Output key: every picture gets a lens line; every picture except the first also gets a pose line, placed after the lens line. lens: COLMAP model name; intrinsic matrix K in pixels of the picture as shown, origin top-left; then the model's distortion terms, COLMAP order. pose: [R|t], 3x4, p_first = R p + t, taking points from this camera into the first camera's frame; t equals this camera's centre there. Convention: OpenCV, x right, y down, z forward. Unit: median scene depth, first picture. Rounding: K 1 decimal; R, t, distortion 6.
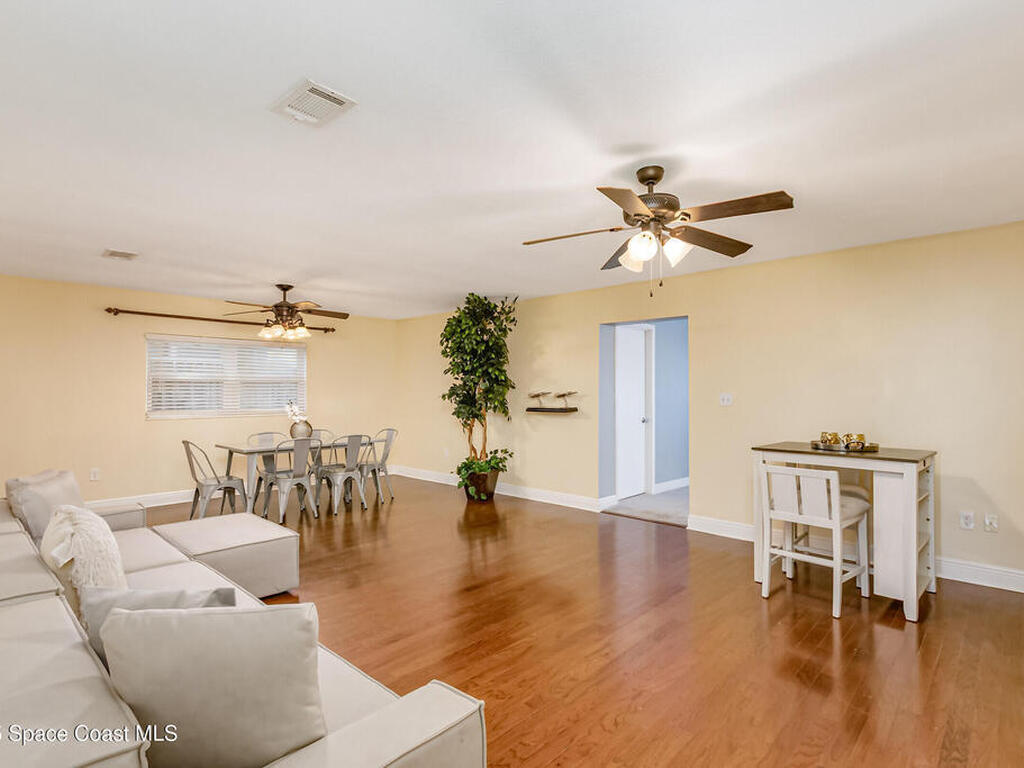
lens RADIAL K [[530.6, 0, 508.0], [0, 530.6, 388.0], [0, 0, 1]] dist [0.001531, 0.000468]
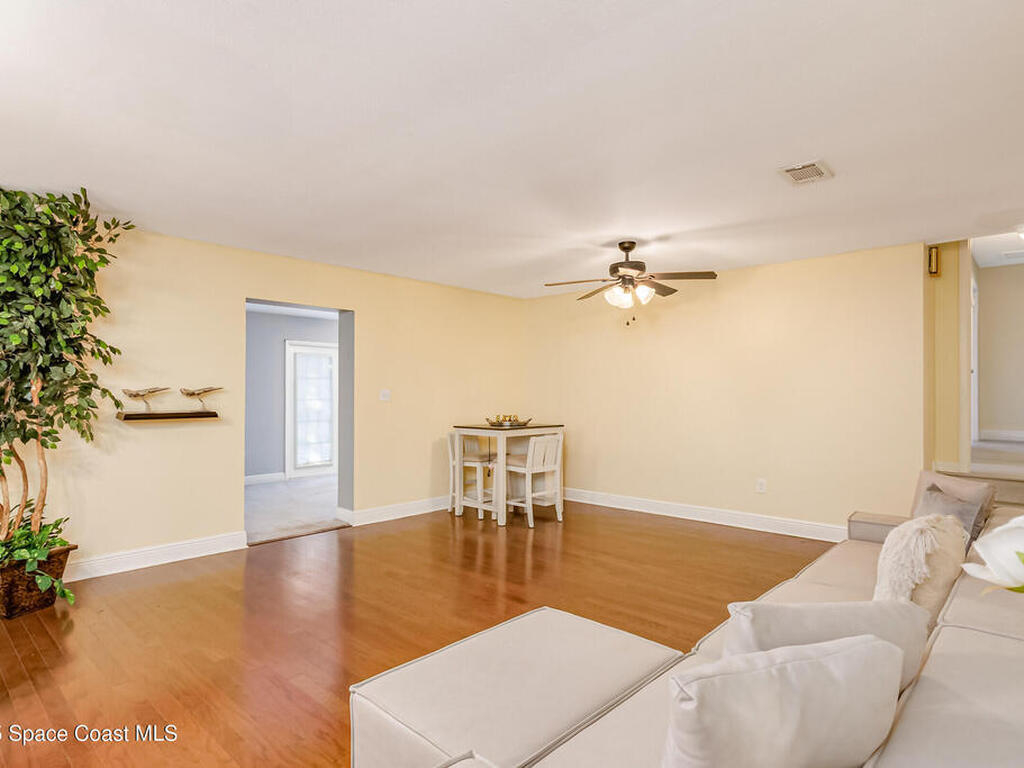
lens RADIAL K [[580.9, 0, 506.4], [0, 580.9, 388.1], [0, 0, 1]] dist [0.003772, 0.001195]
pose [[-0.013930, 0.017379, 0.999752, -0.677424], [0.000079, 0.999849, -0.017379, 0.021630], [-0.999903, -0.000163, -0.013929, 0.649773]]
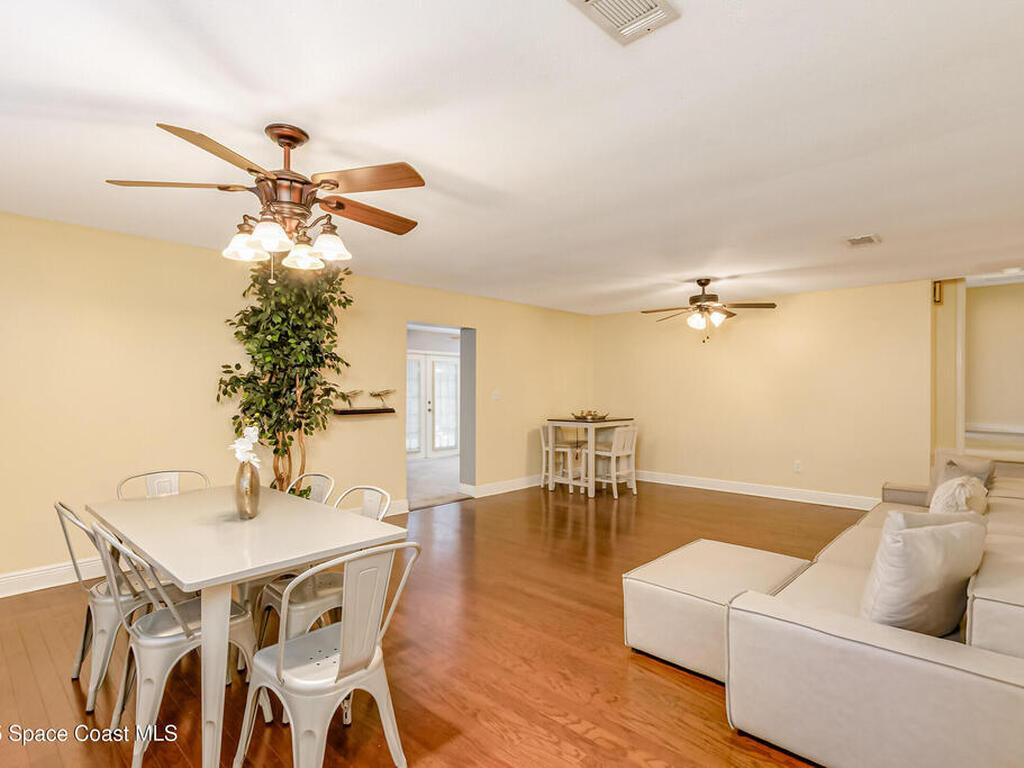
lens RADIAL K [[530.6, 0, 508.0], [0, 530.6, 388.0], [0, 0, 1]] dist [0.001531, 0.000468]
pose [[-0.006532, 0.011055, 0.999918, -0.837092], [-0.000080, 0.999939, -0.011056, 0.013821], [-0.999979, -0.000153, -0.006530, 0.832654]]
